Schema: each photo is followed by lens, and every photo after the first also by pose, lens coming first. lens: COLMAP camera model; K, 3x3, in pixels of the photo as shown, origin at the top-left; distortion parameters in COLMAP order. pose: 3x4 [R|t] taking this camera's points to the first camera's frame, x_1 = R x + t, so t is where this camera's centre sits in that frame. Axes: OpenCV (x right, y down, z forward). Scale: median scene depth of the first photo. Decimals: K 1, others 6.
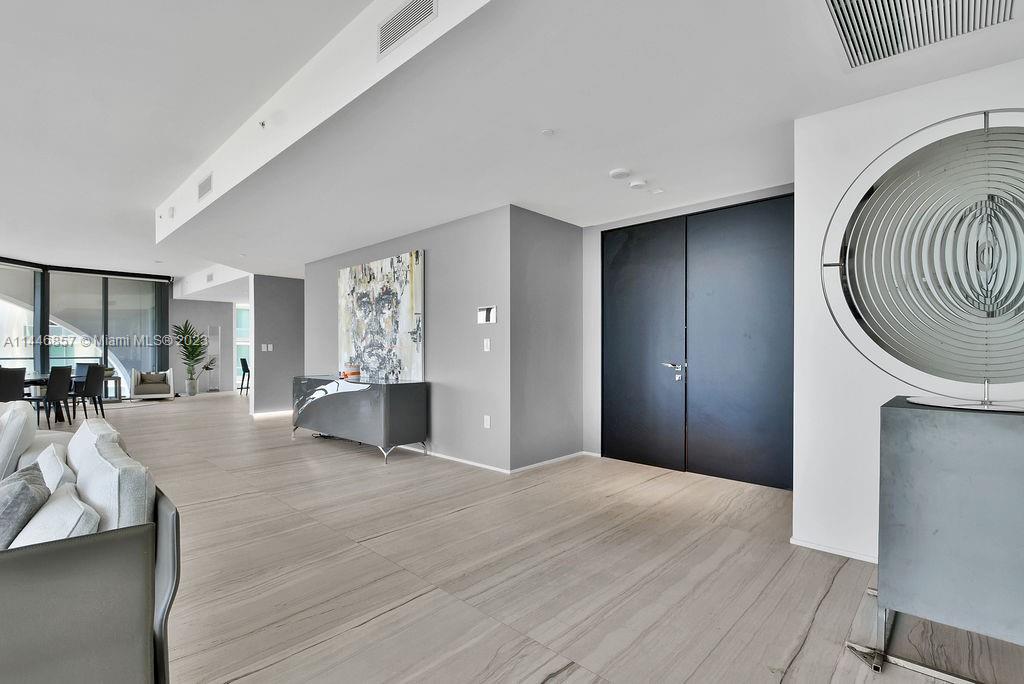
lens RADIAL K [[480.9, 0, 512.5], [0, 480.9, 355.1], [0, 0, 1]] dist [-0.002219, -0.000545]
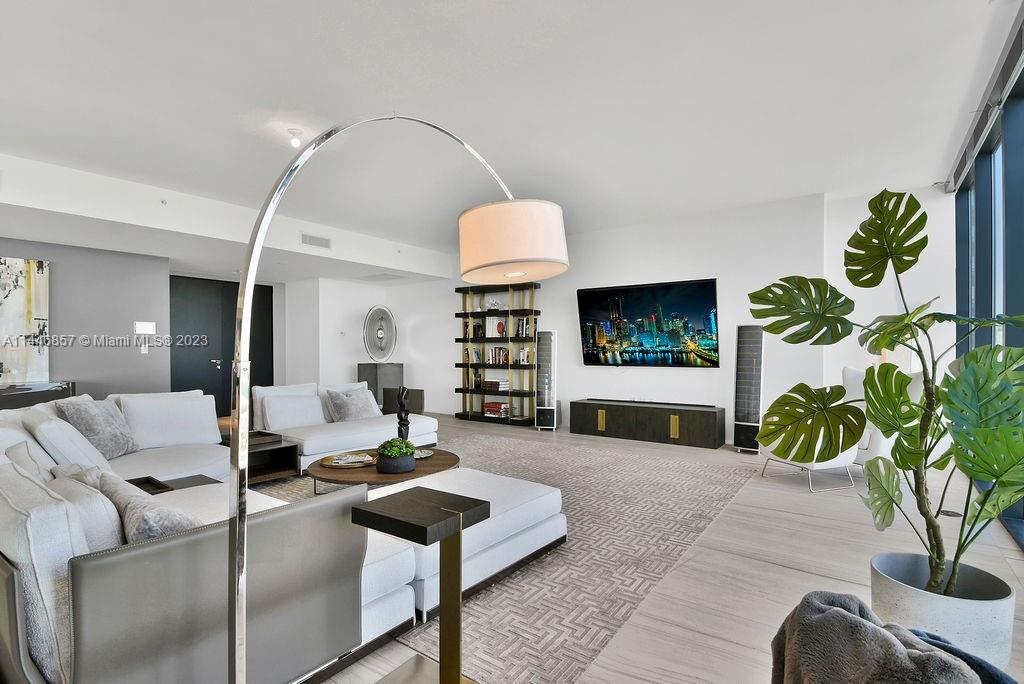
lens RADIAL K [[475.7, 0, 513.3], [0, 475.7, 356.1], [0, 0, 1]] dist [-0.043426, 0.000005]
pose [[-0.134771, -0.010046, 0.990826, -1.246836], [0.008301, 0.999902, 0.011268, -0.005819], [-0.990842, 0.009744, -0.134674, 0.079726]]
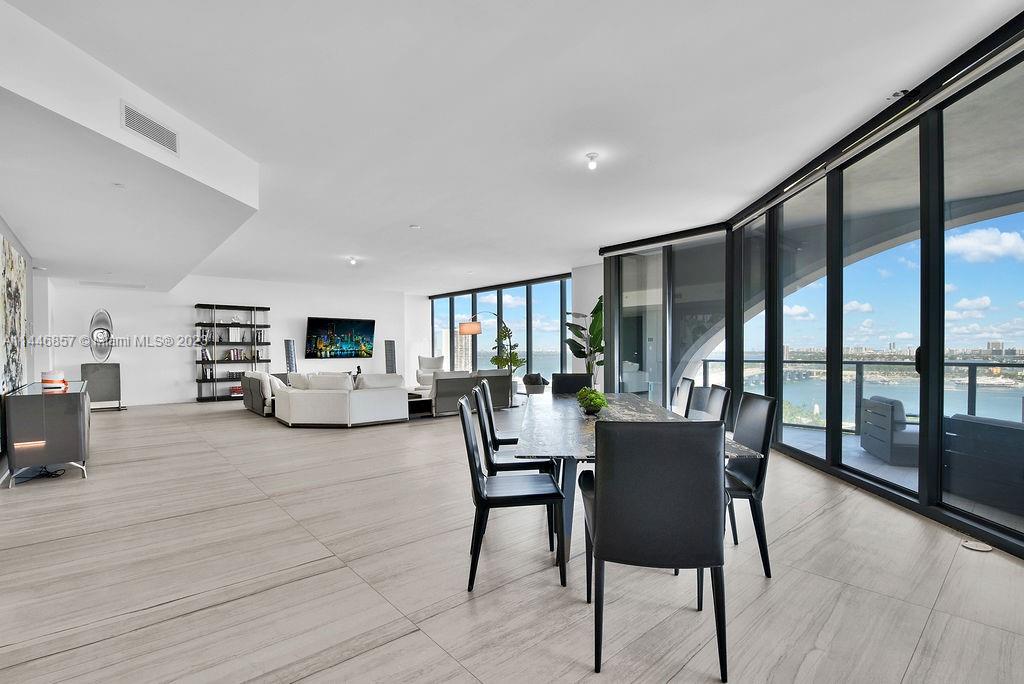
lens RADIAL K [[471.4, 0, 519.9], [0, 471.4, 354.7], [0, 0, 1]] dist [-0.001666, -0.009174]
pose [[-0.996134, 0.004020, 0.087756, -1.239266], [0.005948, 0.999746, 0.021722, -0.024646], [-0.087647, 0.022160, -0.995905, 1.685234]]
